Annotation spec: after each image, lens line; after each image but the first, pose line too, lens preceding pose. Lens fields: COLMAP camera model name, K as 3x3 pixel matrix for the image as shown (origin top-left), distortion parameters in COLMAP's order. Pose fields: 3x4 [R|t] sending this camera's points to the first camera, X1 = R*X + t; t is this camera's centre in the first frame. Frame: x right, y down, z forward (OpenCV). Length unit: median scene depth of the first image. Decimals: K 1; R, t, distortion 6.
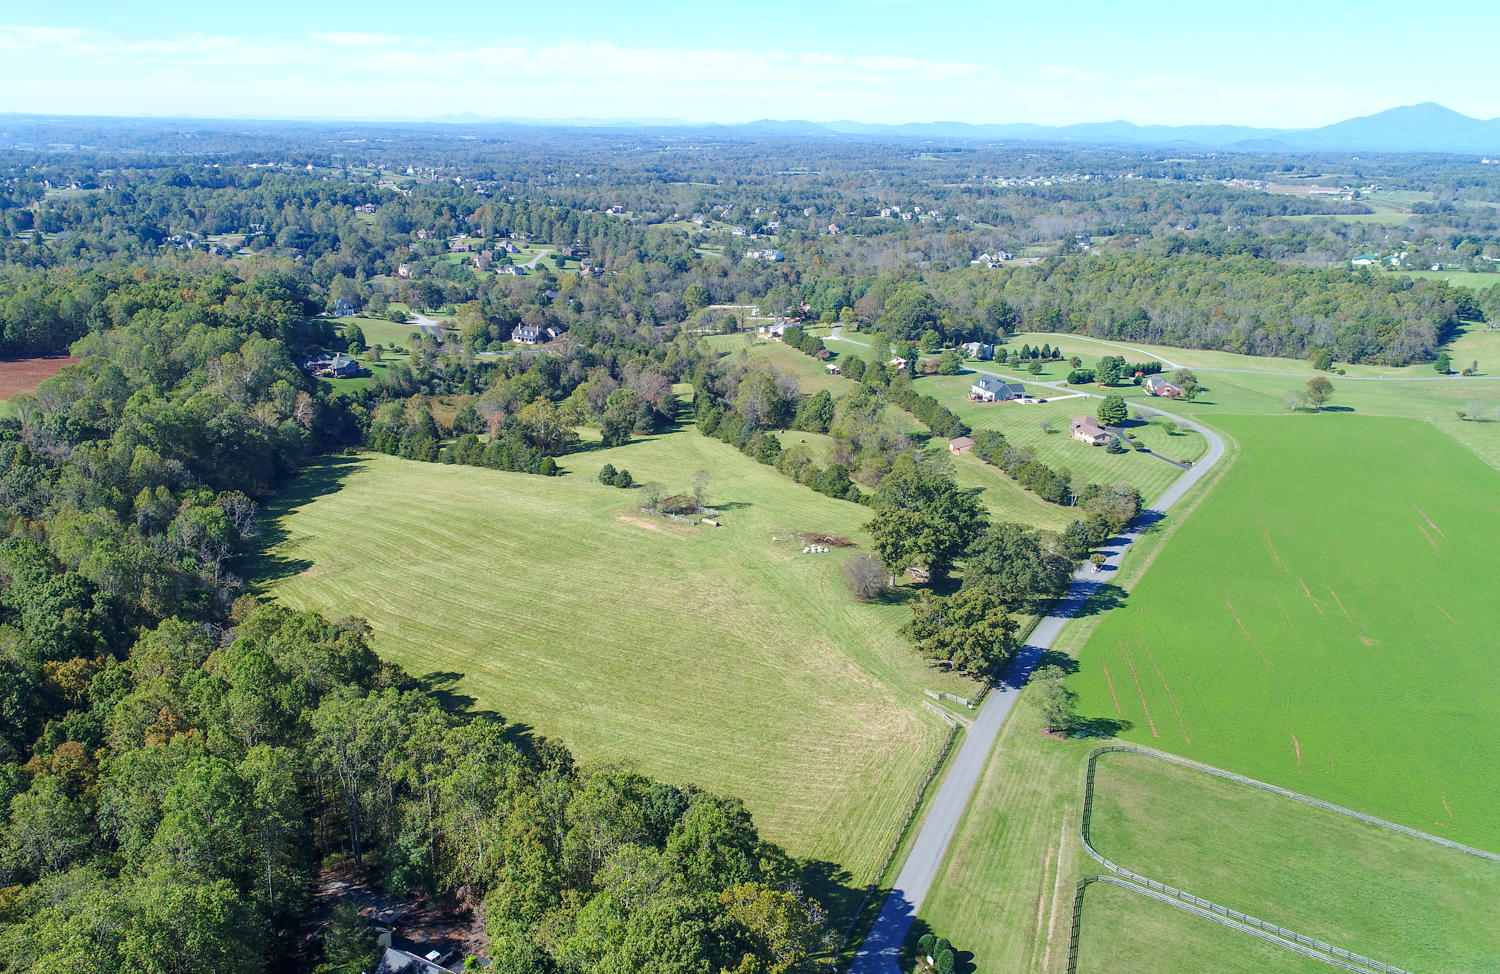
lens RADIAL K [[1167.3, 0, 633.3], [0, 1167.3, 485.7], [0, 0, 1]] dist [0.002847, 0.001366]
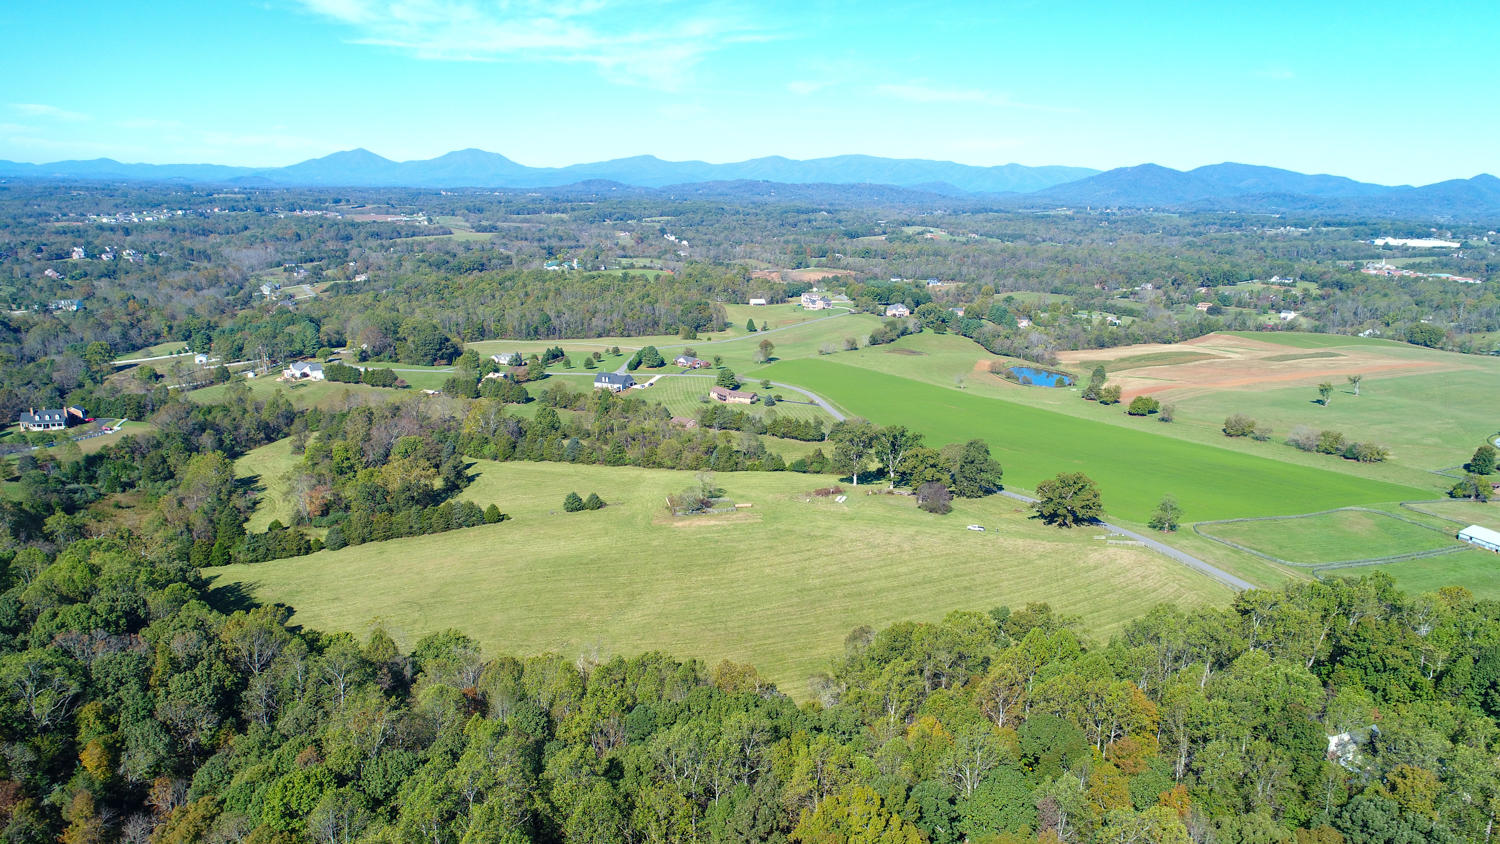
lens RADIAL K [[1011.6, 0, 749.7], [0, 1011.6, 417.8], [0, 0, 1]] dist [0.002053, 0.002864]
pose [[0.589655, -0.187341, 0.785627, -0.555651], [0.229125, 0.971564, 0.059709, -0.089580], [-0.774473, 0.144799, 0.615812, 0.246830]]
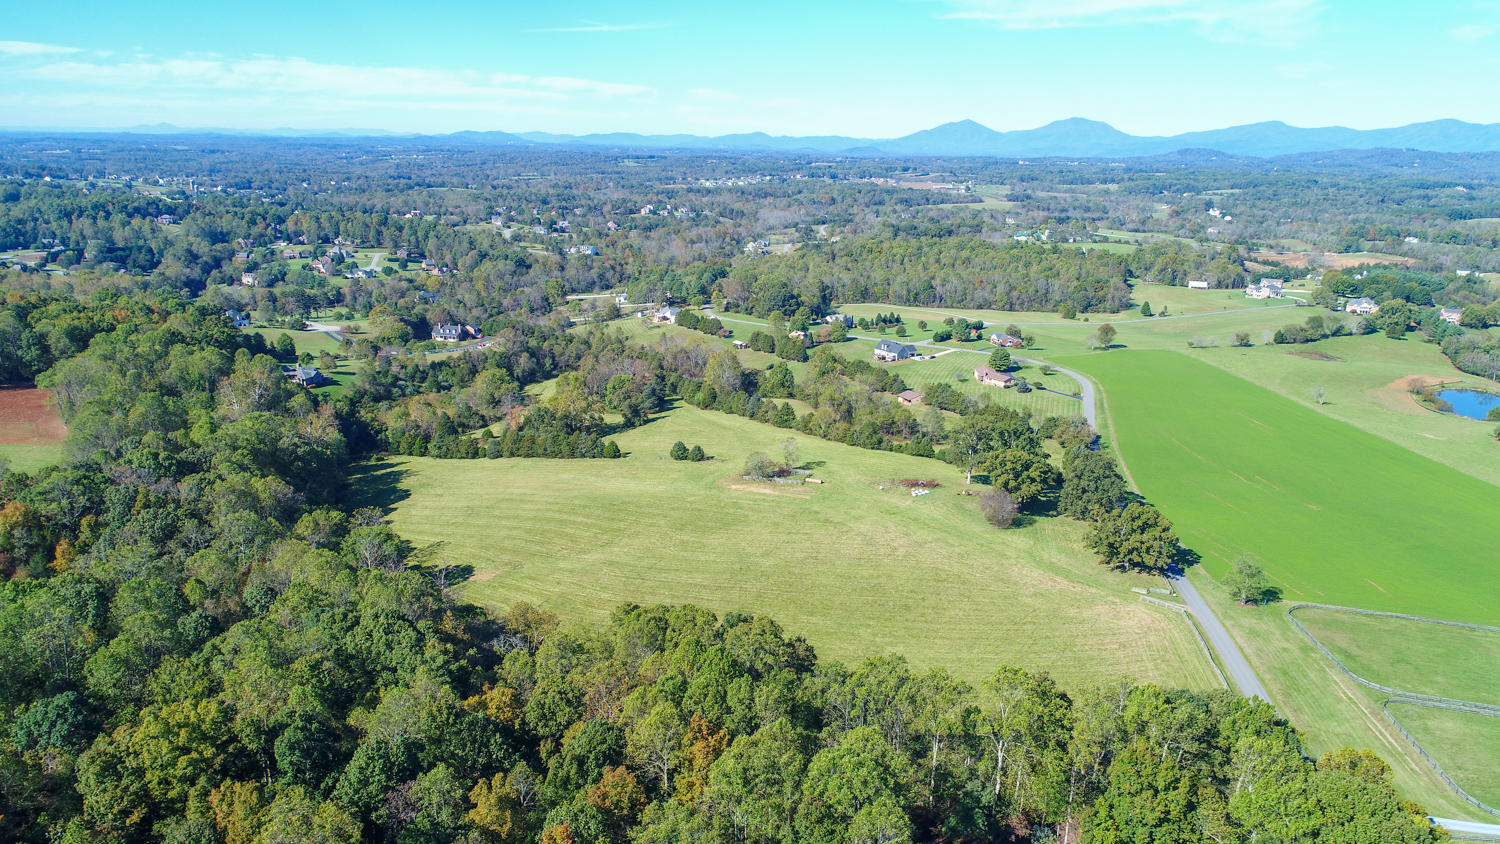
lens RADIAL K [[1011.6, 0, 749.7], [0, 1011.6, 417.8], [0, 0, 1]] dist [0.002053, 0.002864]
pose [[0.930801, -0.097793, 0.352202, -0.256580], [0.107488, 0.994174, -0.008027, -0.022615], [-0.349365, 0.045329, 0.935890, 0.055546]]
